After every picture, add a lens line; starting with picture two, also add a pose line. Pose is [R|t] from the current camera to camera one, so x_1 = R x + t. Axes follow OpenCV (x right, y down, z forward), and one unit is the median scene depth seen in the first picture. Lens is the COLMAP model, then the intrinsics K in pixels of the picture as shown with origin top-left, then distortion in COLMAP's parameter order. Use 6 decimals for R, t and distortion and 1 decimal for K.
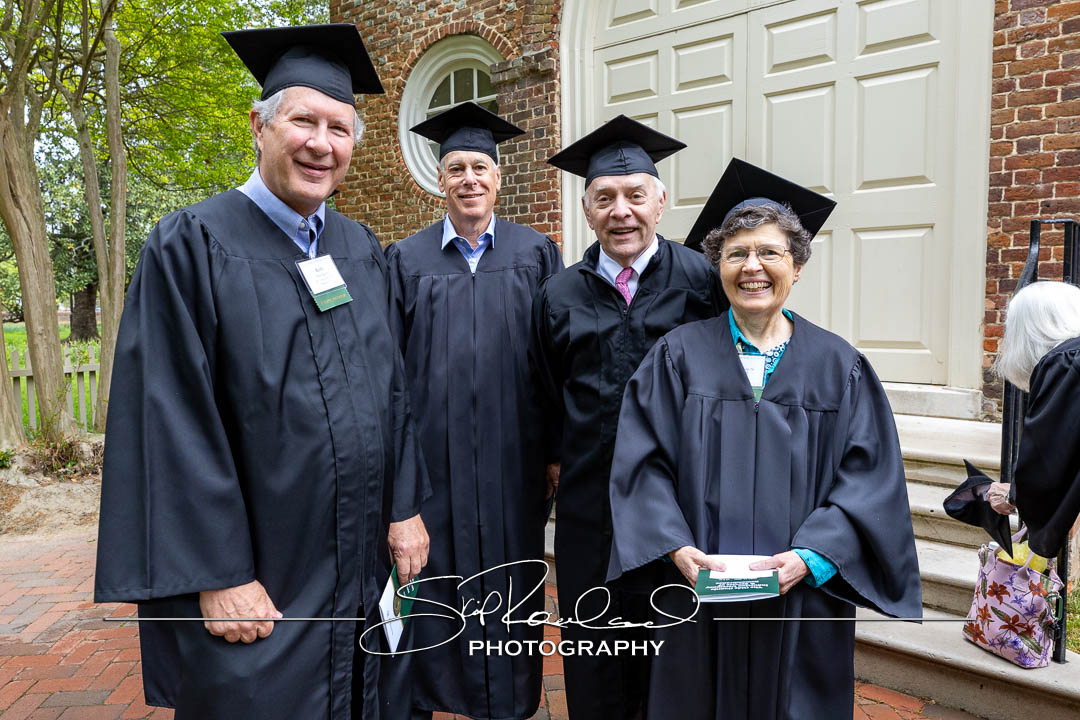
lens RADIAL K [[684.3, 0, 540.1], [0, 684.3, 361.0], [0, 0, 1]] dist [-0.000492, 0.000959]
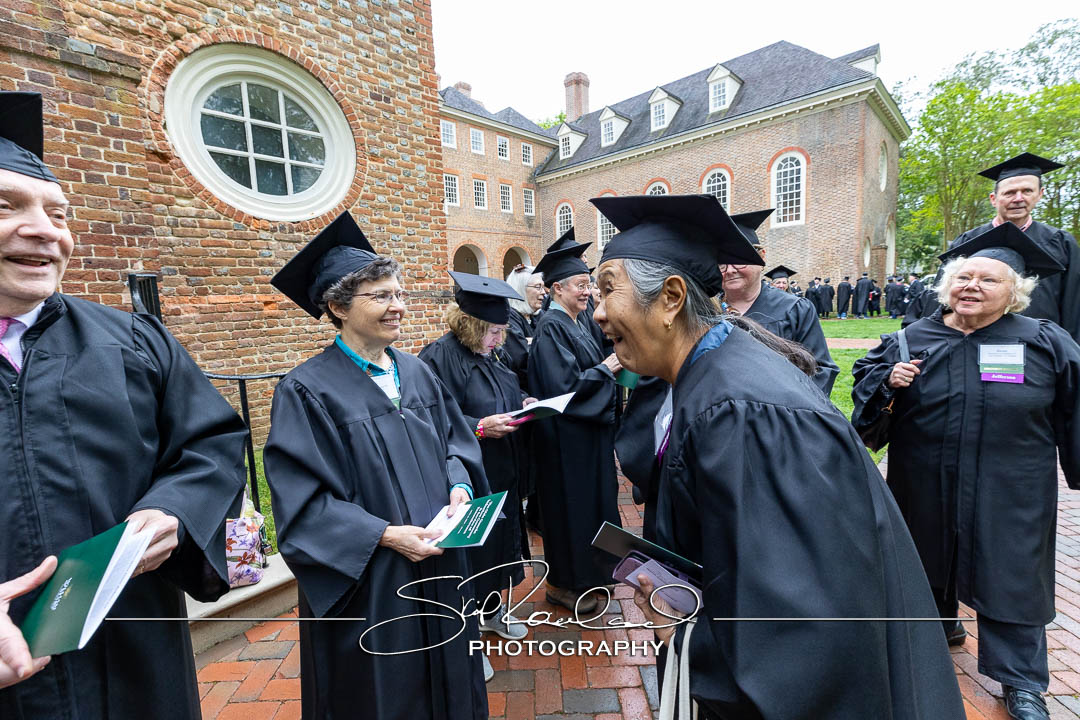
lens RADIAL K [[484.9, 0, 540.3], [0, 484.9, 354.5], [0, 0, 1]] dist [0.002082, 0.000289]
pose [[0.131652, -0.101662, 0.986069, -0.061090], [0.146328, 0.985823, 0.082100, -0.009162], [-0.980437, 0.133481, 0.144661, 0.068201]]
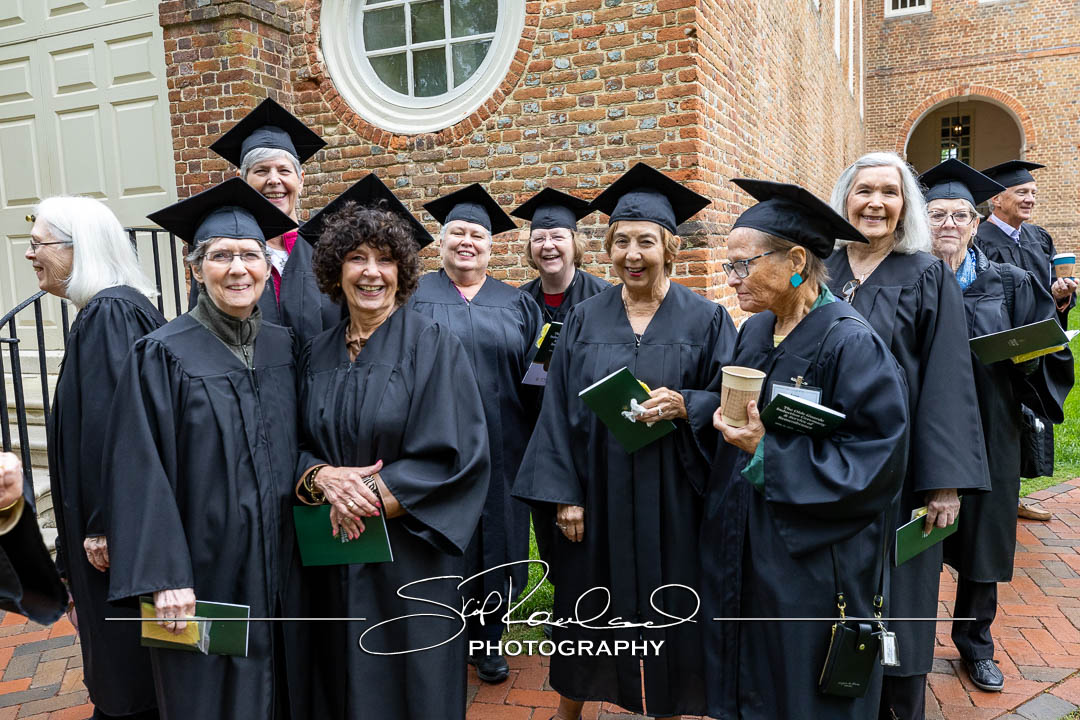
lens RADIAL K [[855.1, 0, 540.3], [0, 855.1, 359.2], [0, 0, 1]] dist [-0.000202, 0.011348]
pose [[0.977004, -0.047184, 0.207933, 0.996257], [0.046229, 0.998886, 0.009451, 0.065796], [-0.208148, 0.000379, 0.978097, -0.726649]]
